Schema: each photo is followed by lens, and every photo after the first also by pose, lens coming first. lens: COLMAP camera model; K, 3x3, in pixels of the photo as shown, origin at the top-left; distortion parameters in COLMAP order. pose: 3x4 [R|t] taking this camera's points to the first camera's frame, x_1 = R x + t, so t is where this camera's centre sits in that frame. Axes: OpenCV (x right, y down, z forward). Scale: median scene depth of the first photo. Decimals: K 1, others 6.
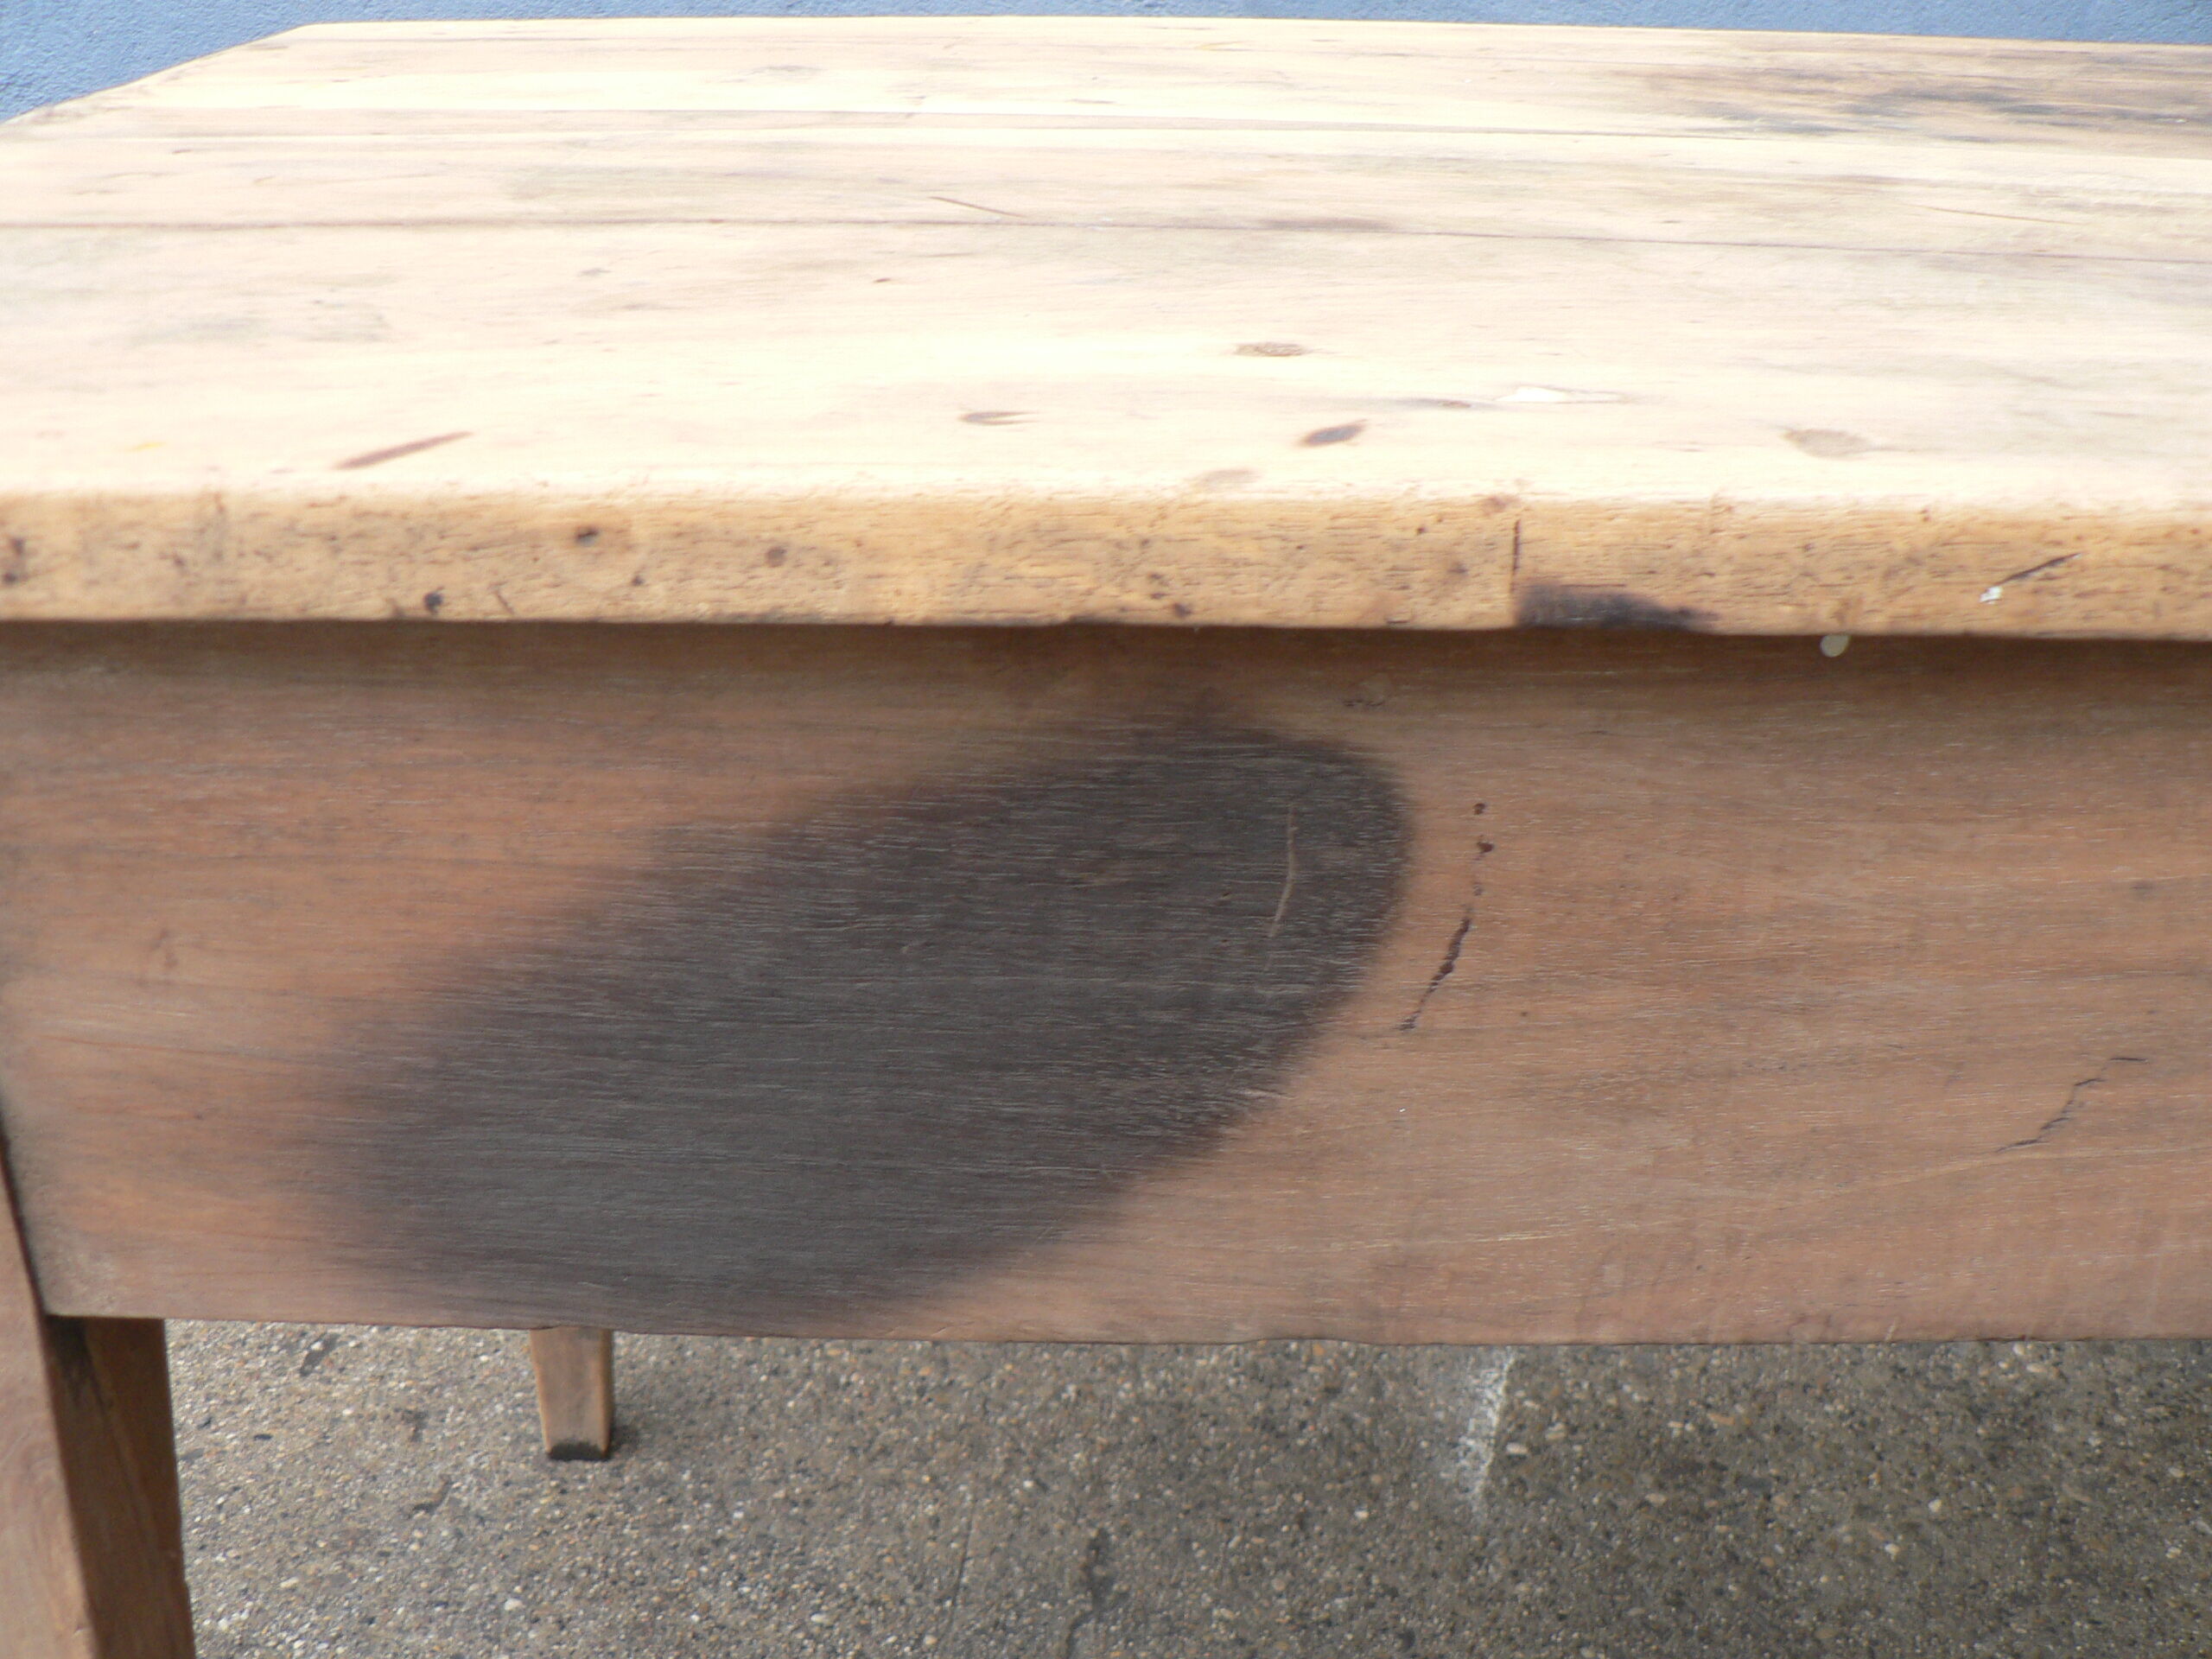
lens RADIAL K [[2408.1, 0, 1089.9], [0, 2408.1, 830.7], [0, 0, 1]] dist [-0.189664, 0.202997]
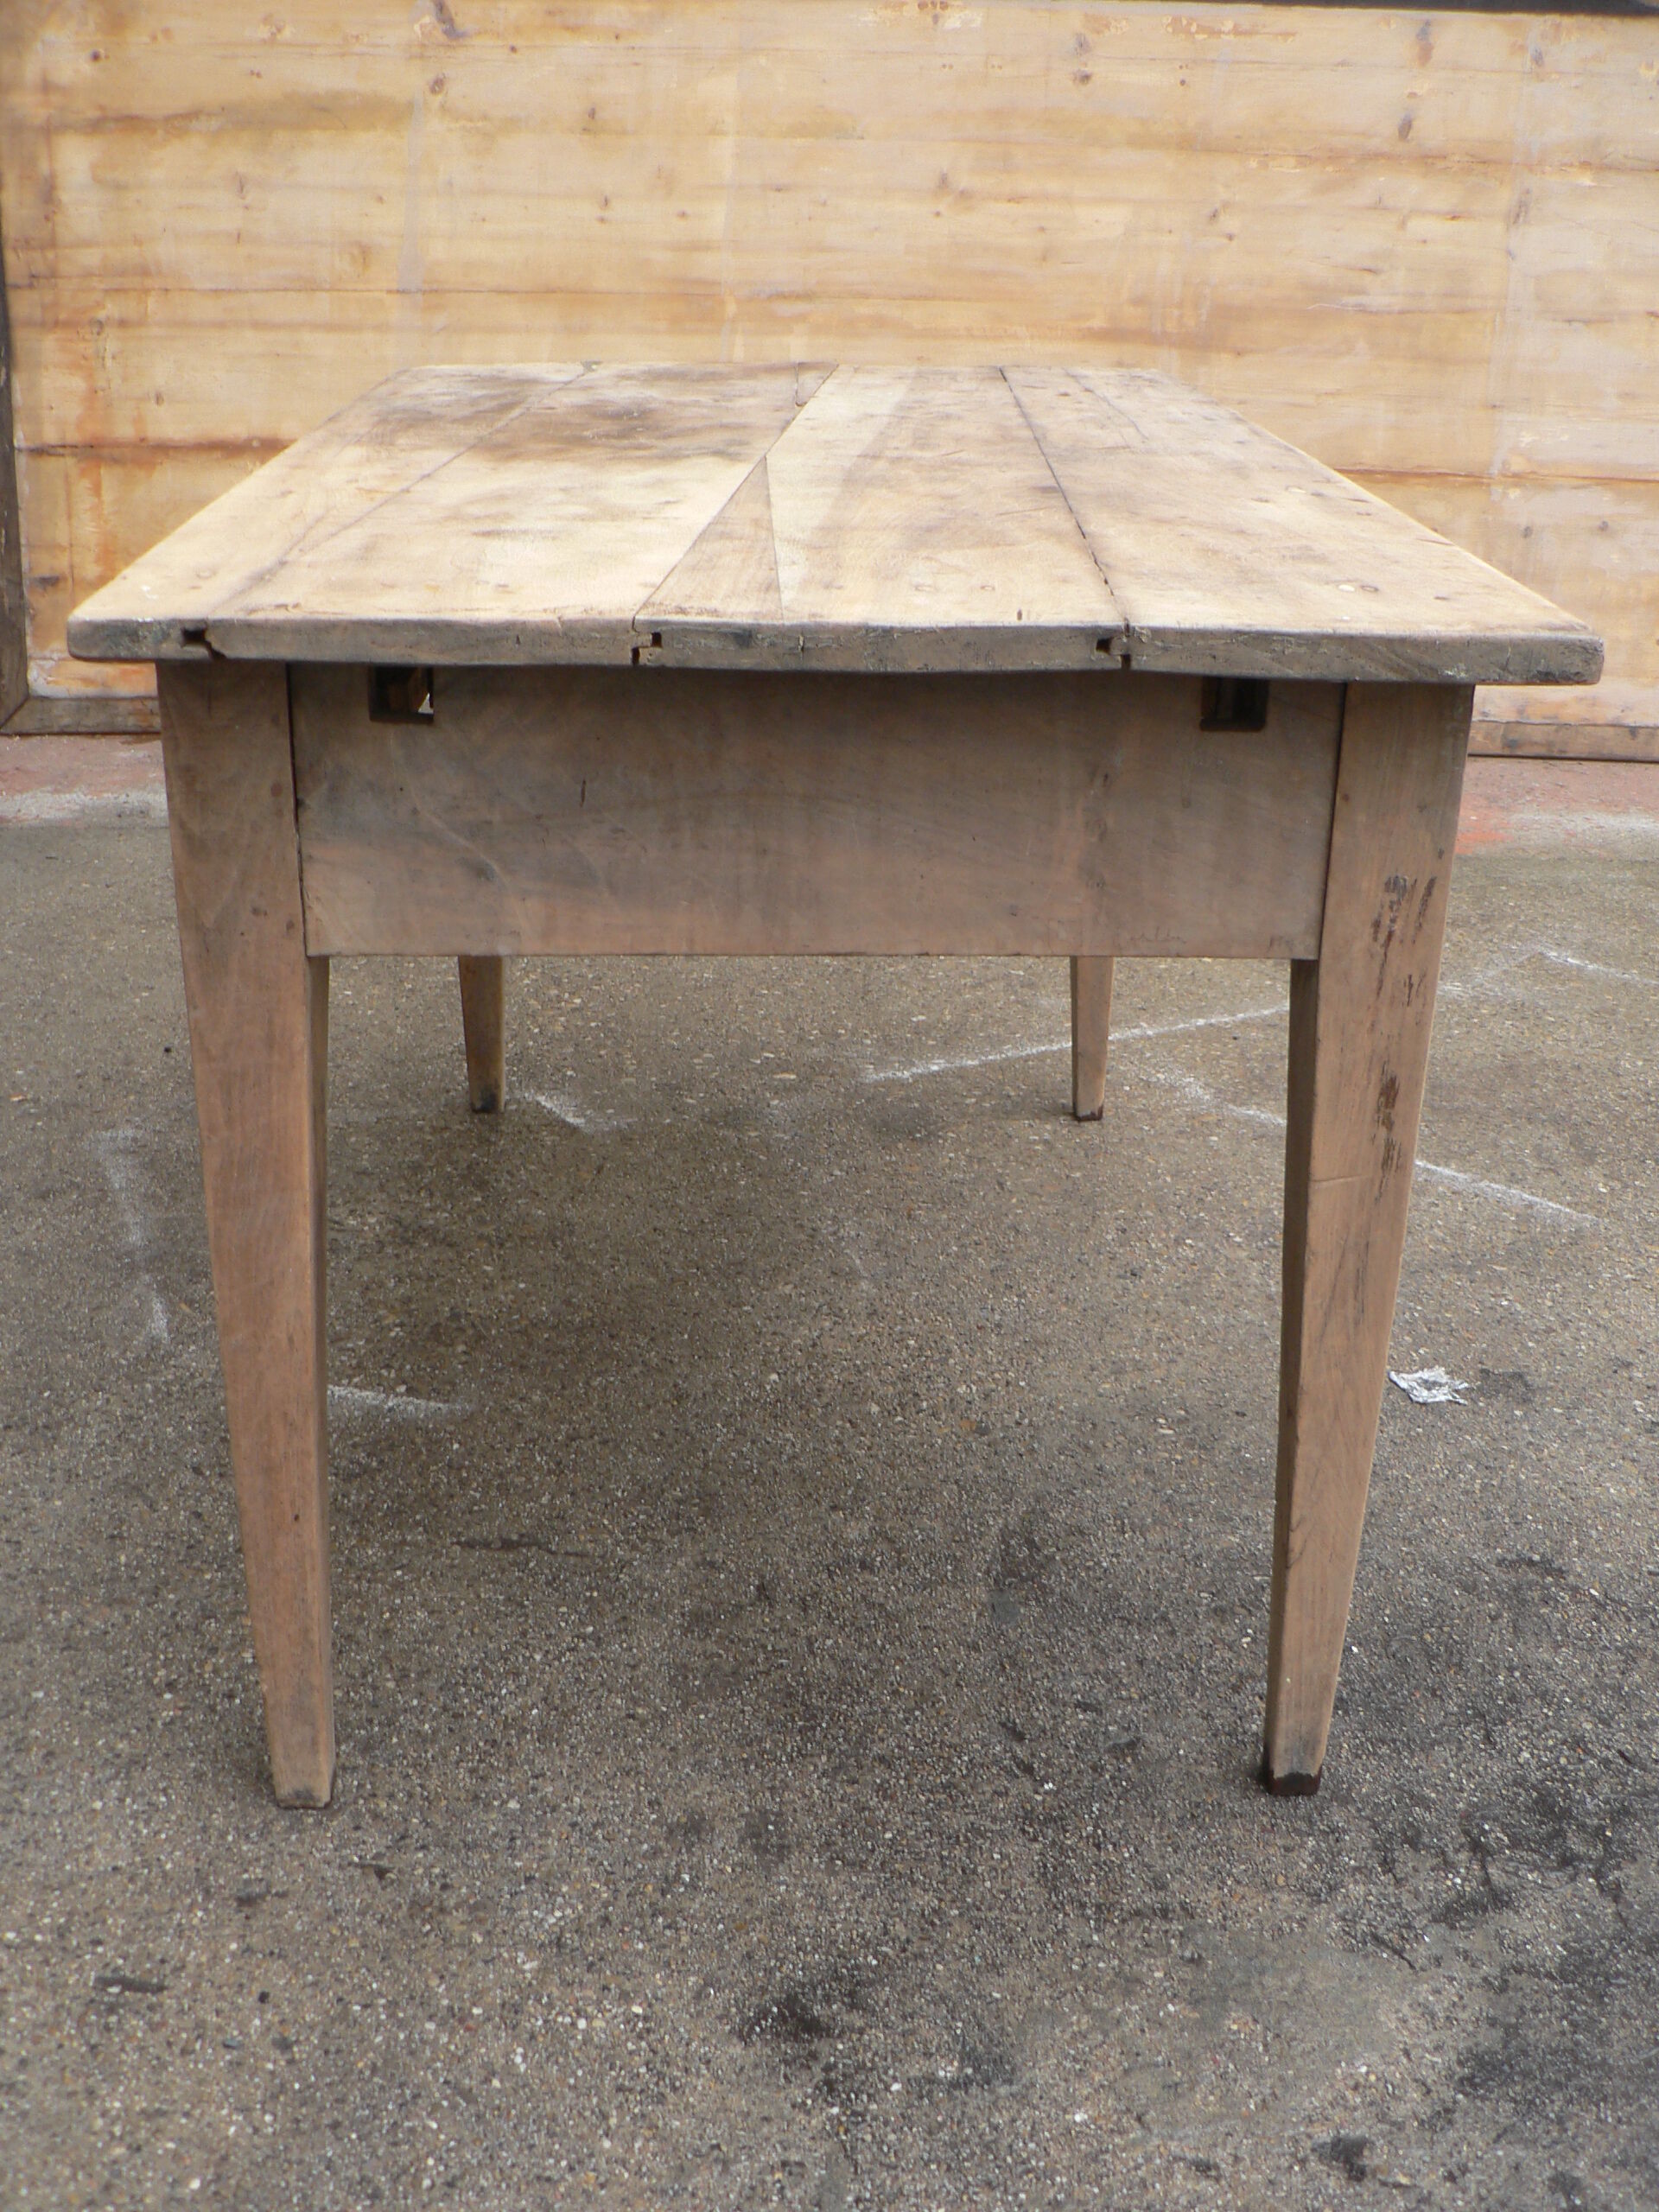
lens RADIAL K [[2408.1, 0, 796.8], [0, 2408.1, 1157.8], [0, 0, 1]] dist [-0.189664, 0.202997]
pose [[-0.032817, -0.409719, 0.911621, -1.199048], [0.402960, 0.829271, 0.387213, -0.357123], [-0.914629, 0.380054, 0.137886, 0.546234]]
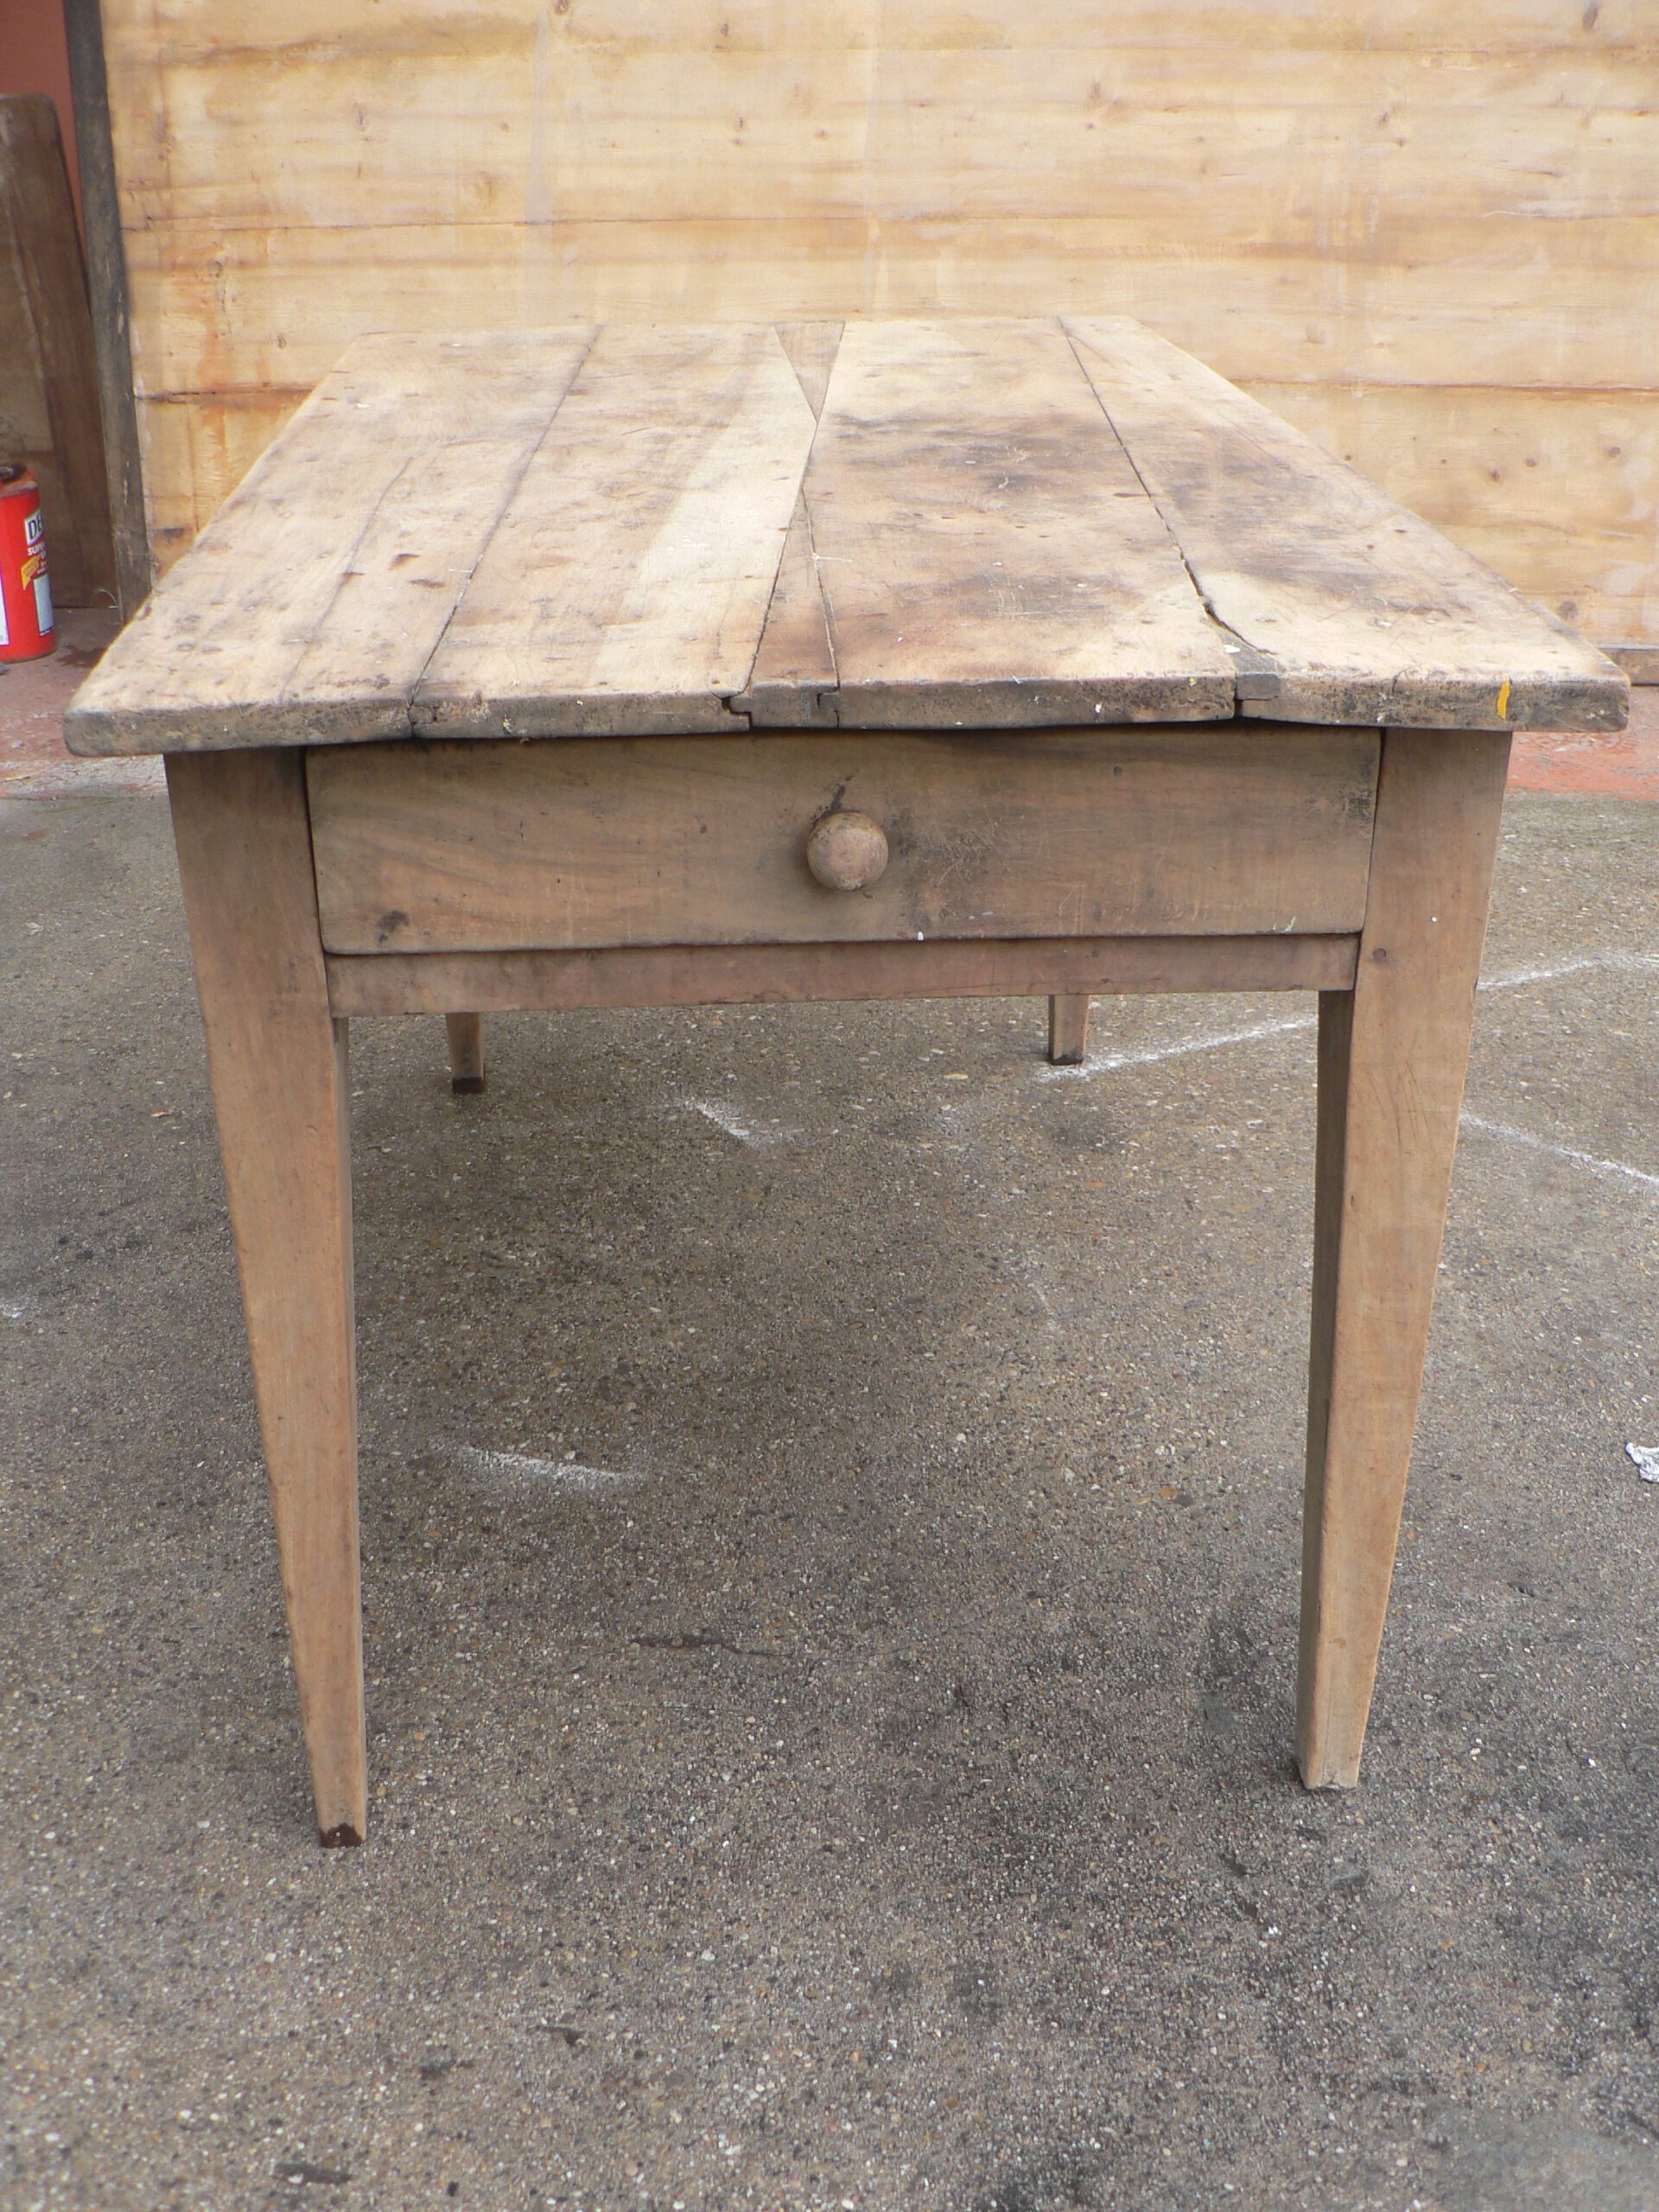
lens RADIAL K [[2405.4, 0, 801.6], [0, 2405.4, 1148.1], [0, 0, 1]] dist [-0.191158, 0.205594]
pose [[0.008665, -0.455933, 0.889972, -1.064007], [0.433617, 0.803688, 0.407508, -0.430847], [-0.901056, 0.382375, 0.204664, 0.547290]]
